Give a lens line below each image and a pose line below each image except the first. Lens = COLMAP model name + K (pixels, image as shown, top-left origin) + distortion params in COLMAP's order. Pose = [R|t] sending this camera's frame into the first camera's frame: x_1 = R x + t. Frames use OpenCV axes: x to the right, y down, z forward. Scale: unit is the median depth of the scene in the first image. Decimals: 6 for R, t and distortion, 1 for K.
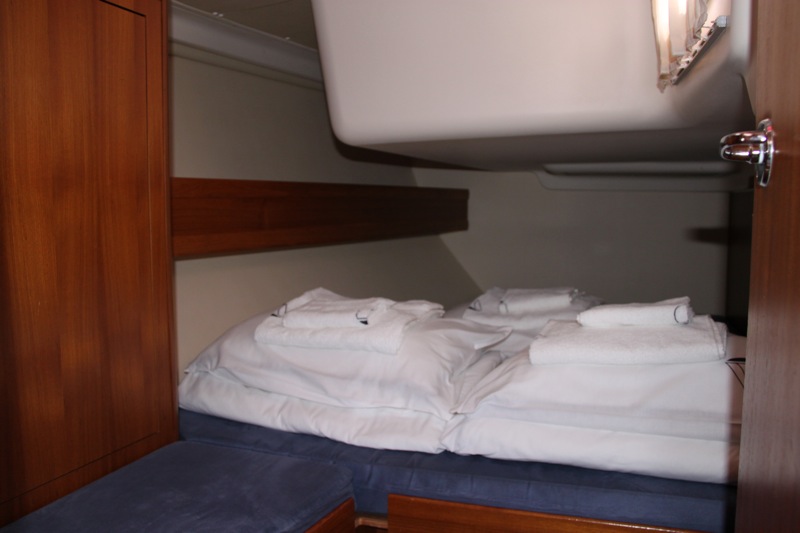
lens RADIAL K [[684.2, 0, 400.0], [0, 684.2, 266.5], [0, 0, 1]] dist [-0.217147, 0.264334]
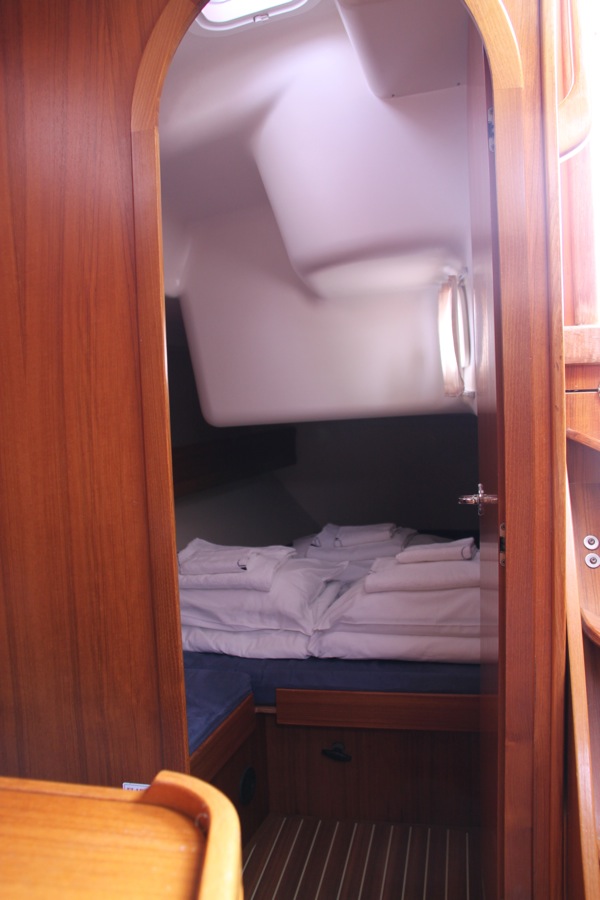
lens RADIAL K [[769.8, 0, 300.0], [0, 769.8, 450.0], [0, 0, 1]] dist [-0.217147, 0.264334]
pose [[0.989826, -0.044763, 0.135059, -0.144591], [0.046578, 0.998861, -0.010309, -0.141195], [-0.134444, 0.016495, 0.990784, -0.569035]]
